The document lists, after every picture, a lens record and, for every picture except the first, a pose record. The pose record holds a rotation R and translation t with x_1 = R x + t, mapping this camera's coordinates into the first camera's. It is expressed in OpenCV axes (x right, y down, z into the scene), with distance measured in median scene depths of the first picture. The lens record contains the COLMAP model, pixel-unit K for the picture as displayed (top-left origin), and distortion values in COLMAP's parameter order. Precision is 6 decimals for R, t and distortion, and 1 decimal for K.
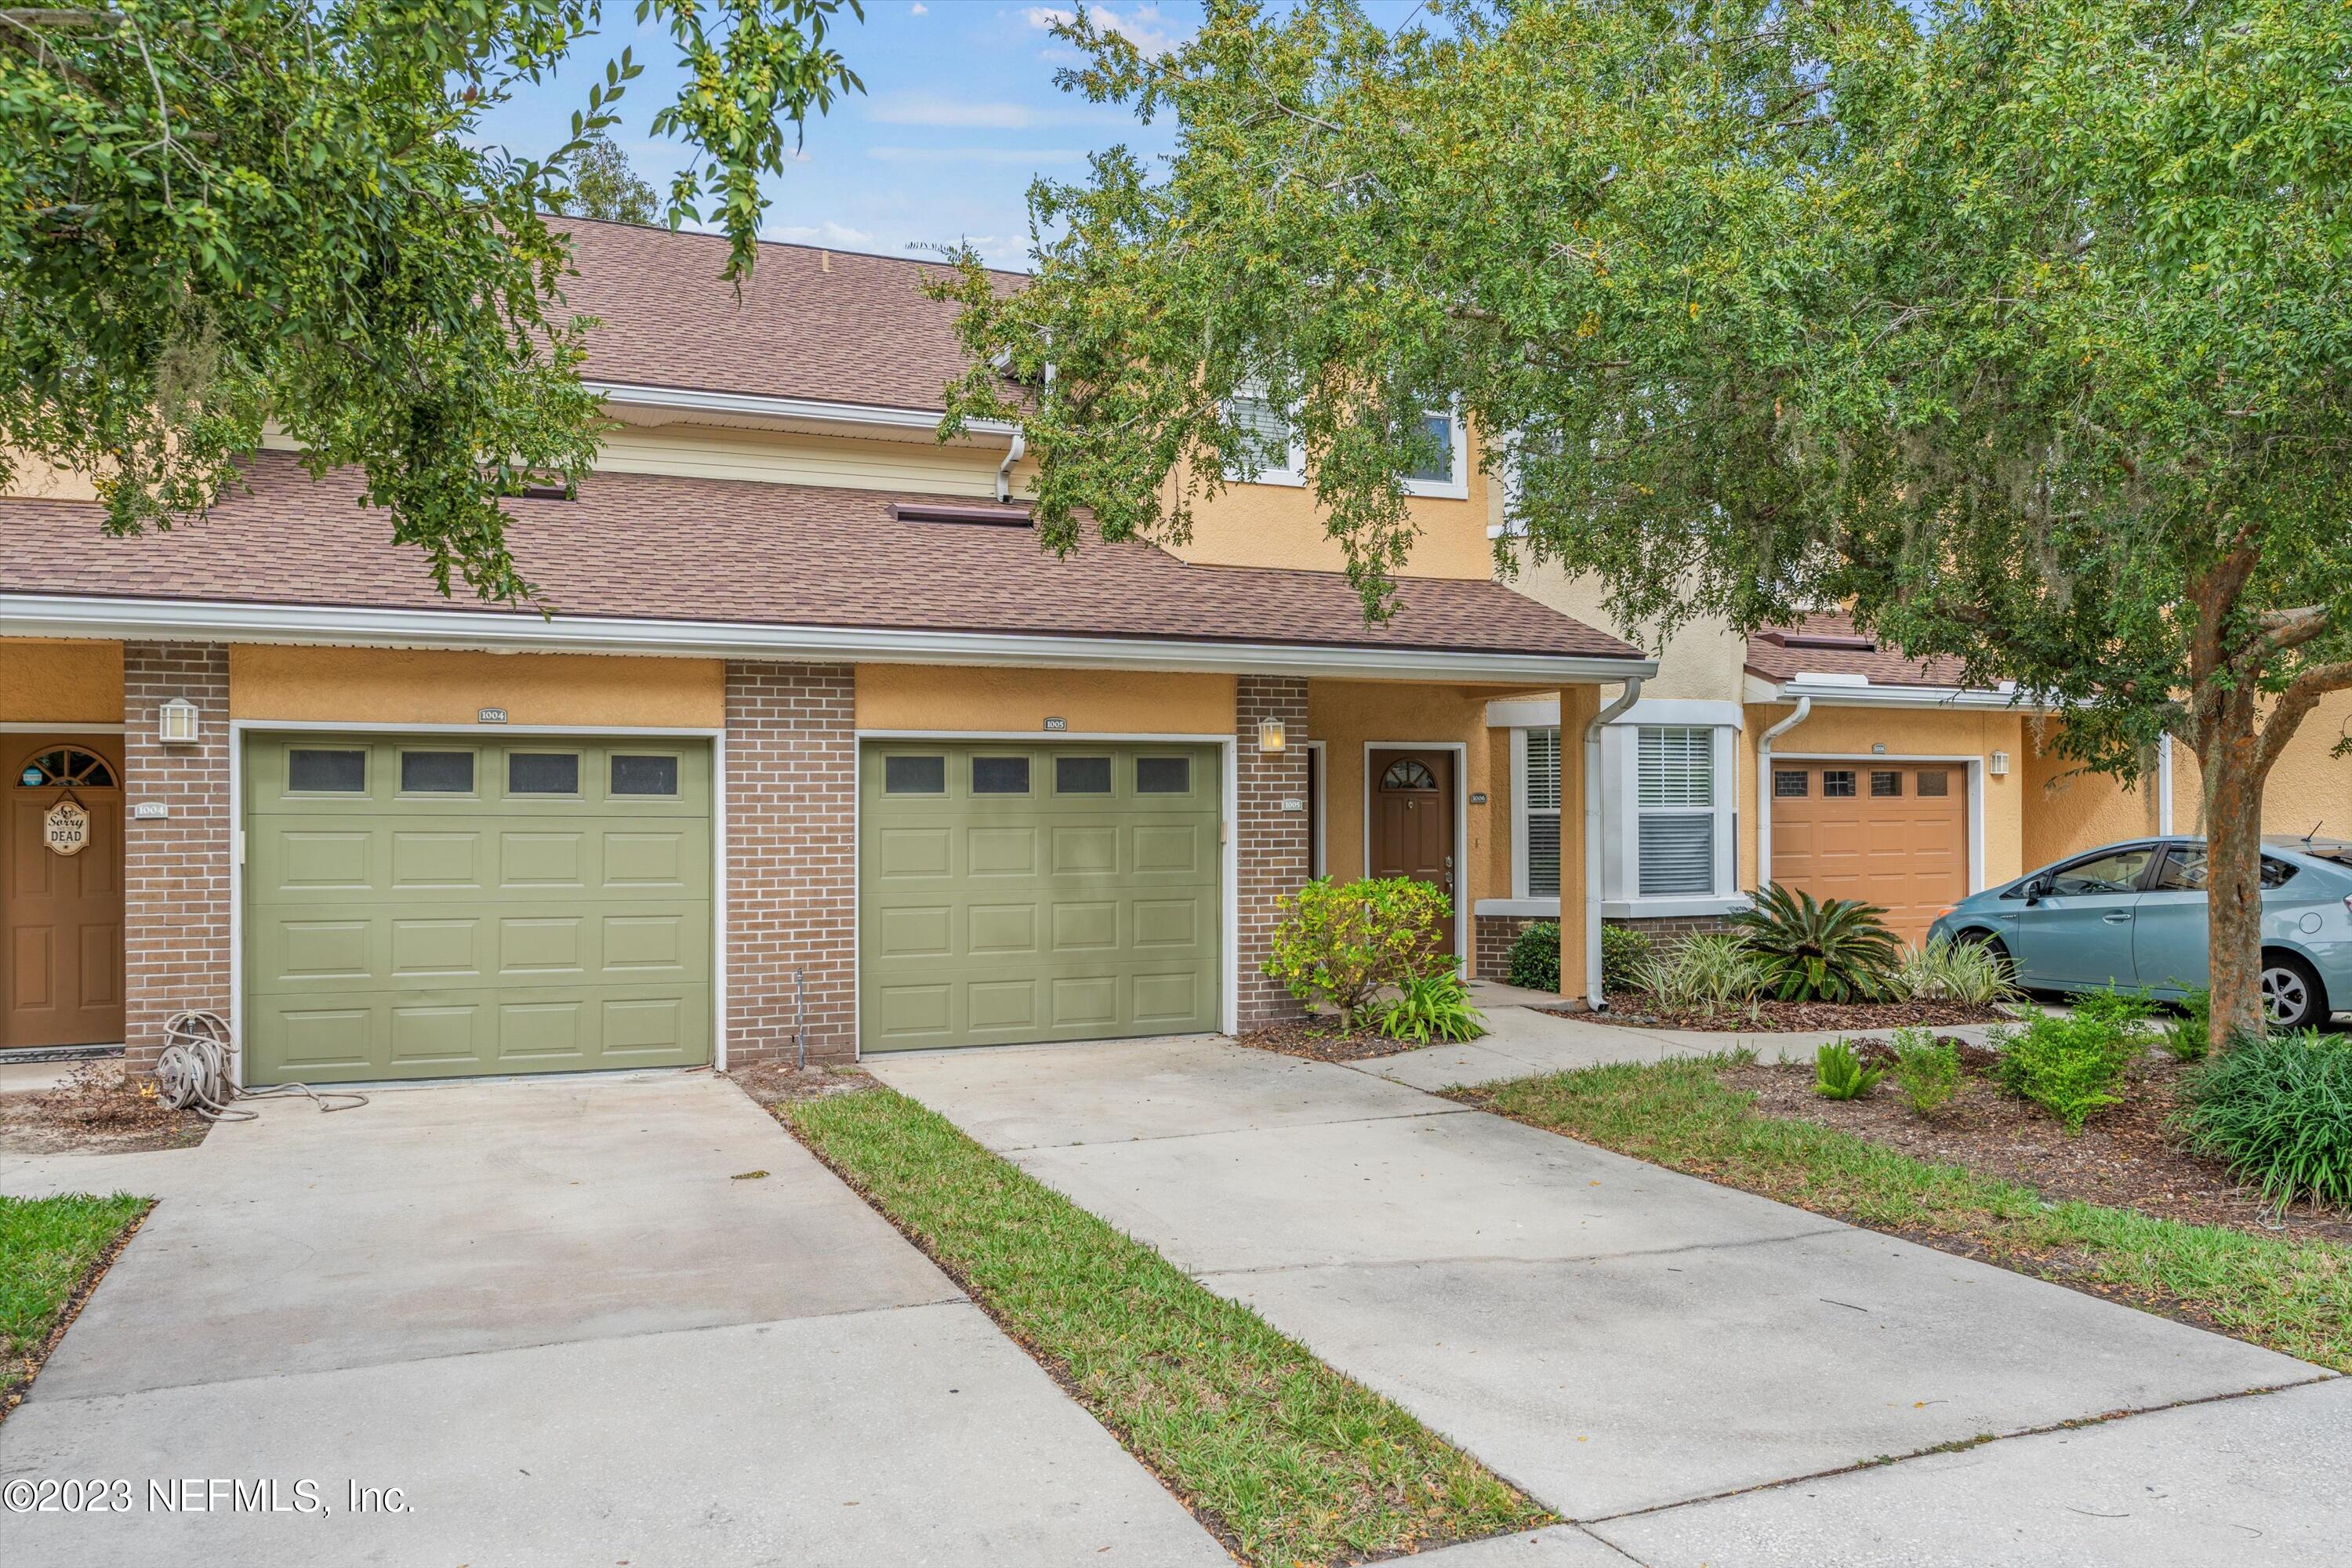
lens RADIAL K [[1066.4, 0, 1183.6], [0, 1066.4, 797.0], [0, 0, 1]] dist [0.000282, 0.000322]
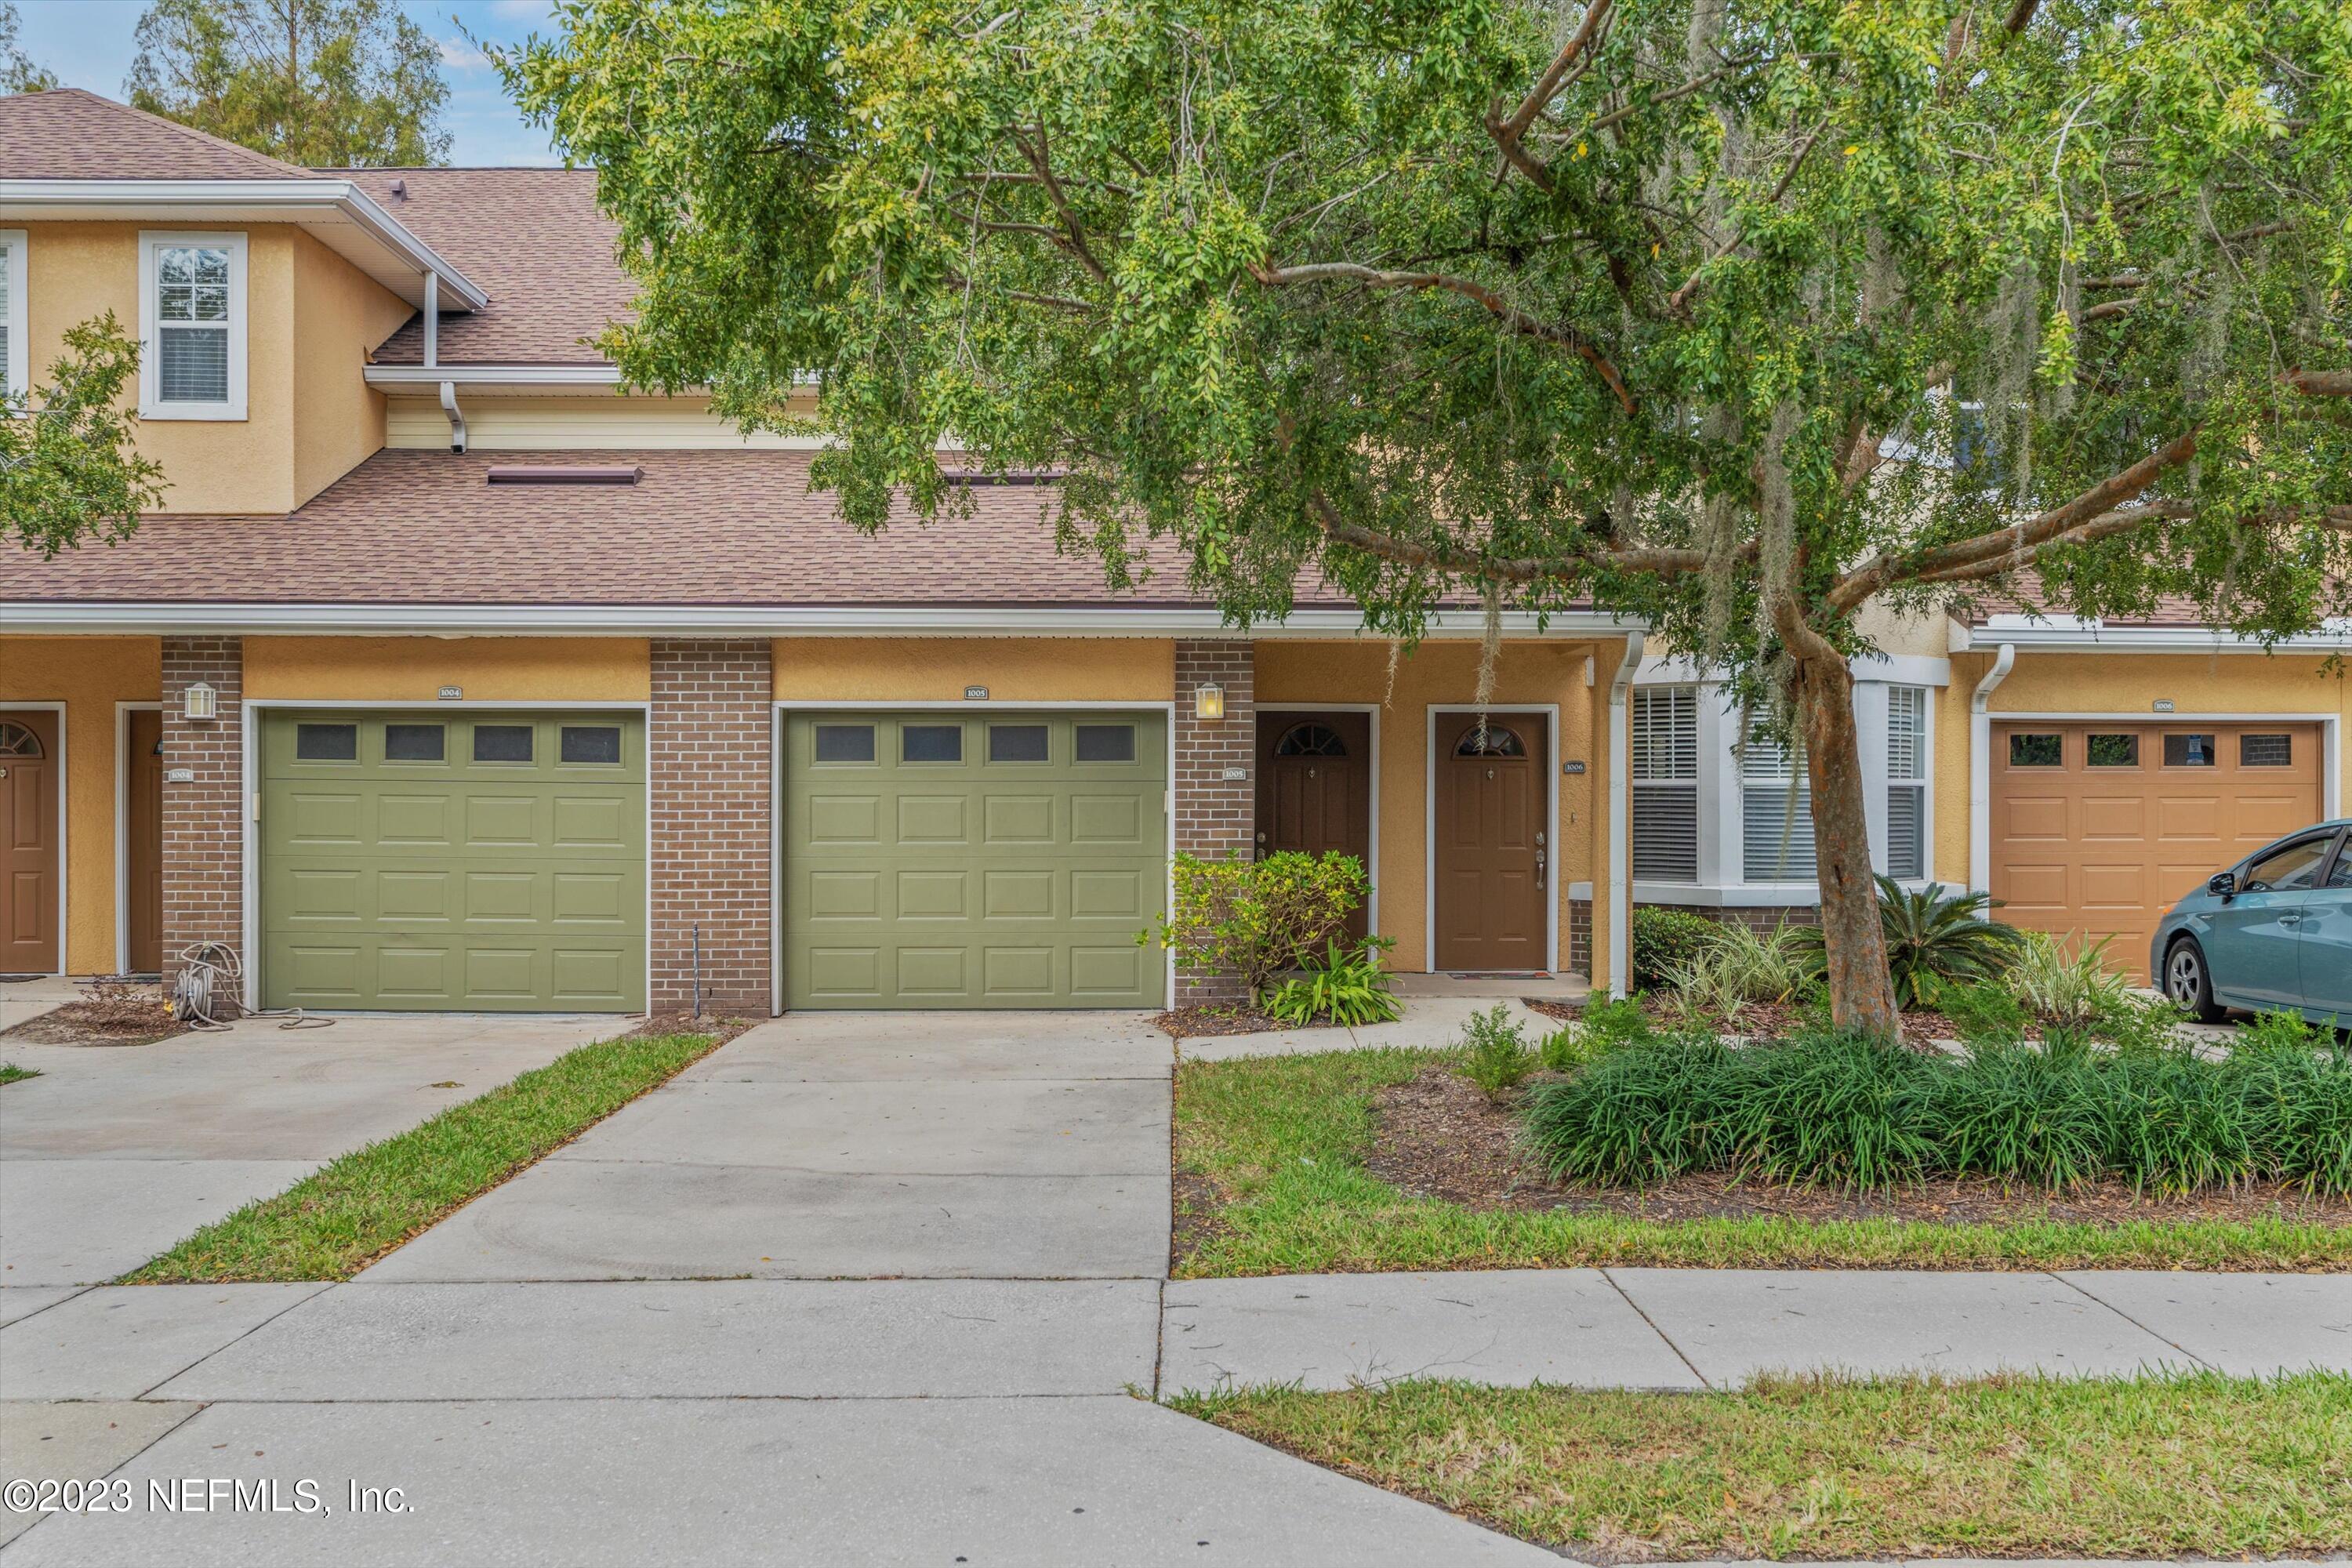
lens RADIAL K [[1184.3, 0, 1172.5], [0, 1184.3, 766.5], [0, 0, 1]] dist [0.002188, 0.000941]
pose [[0.975968, 0.002021, -0.217904, 0.341710], [-0.001669, 0.999997, 0.001797, -0.001489], [0.217907, -0.001390, 0.975968, -0.056511]]
